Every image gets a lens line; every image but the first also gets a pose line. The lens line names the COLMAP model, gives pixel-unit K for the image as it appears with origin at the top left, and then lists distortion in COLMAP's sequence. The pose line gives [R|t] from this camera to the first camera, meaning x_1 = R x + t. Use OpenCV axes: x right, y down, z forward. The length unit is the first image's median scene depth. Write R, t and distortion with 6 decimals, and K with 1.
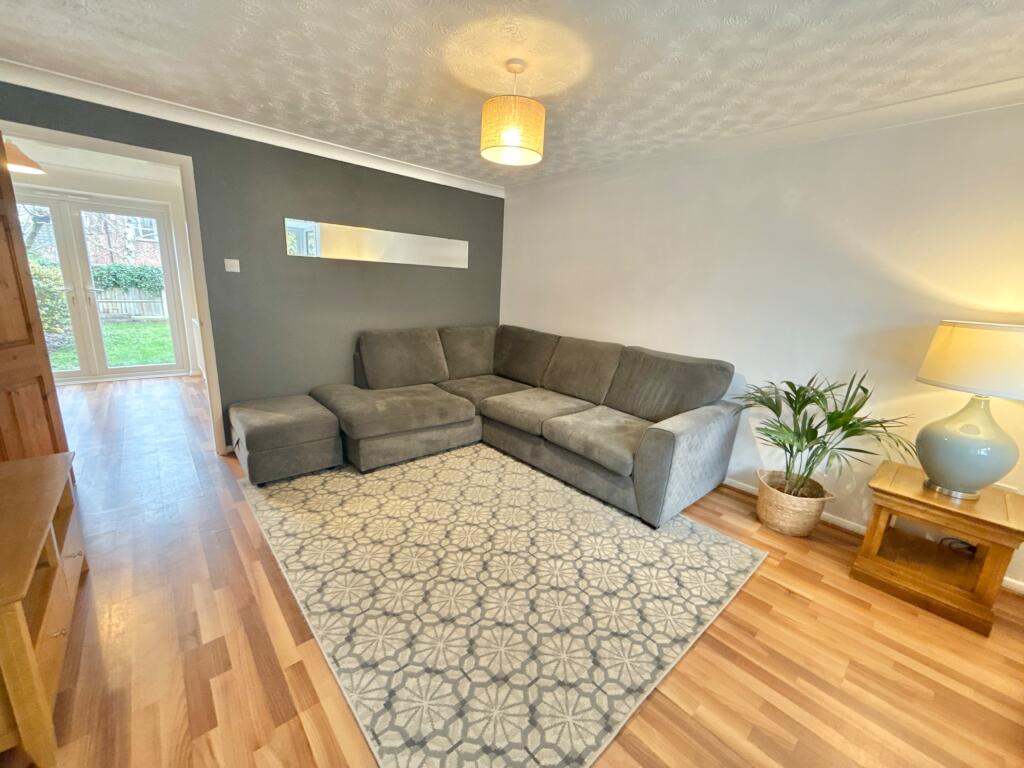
lens RADIAL K [[406.6, 0, 512.0], [0, 406.6, 384.0], [0, 0, 1]] dist [0.000447, 0.000156]
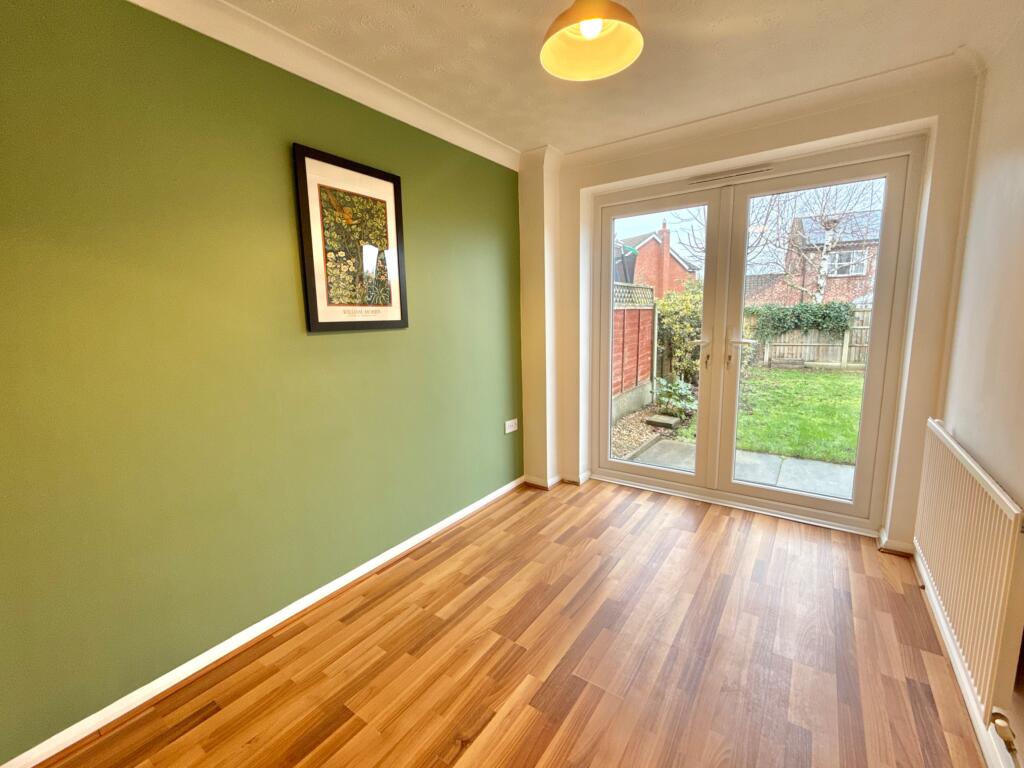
lens RADIAL K [[436.1, 0, 512.0], [0, 436.1, 384.0], [0, 0, 1]] dist [-0.001542, -0.000067]
pose [[0.226588, 0.093092, -0.969532, -0.183721], [-0.189785, 0.980562, 0.049796, -0.051038], [0.955322, 0.172719, 0.239851, 0.202405]]
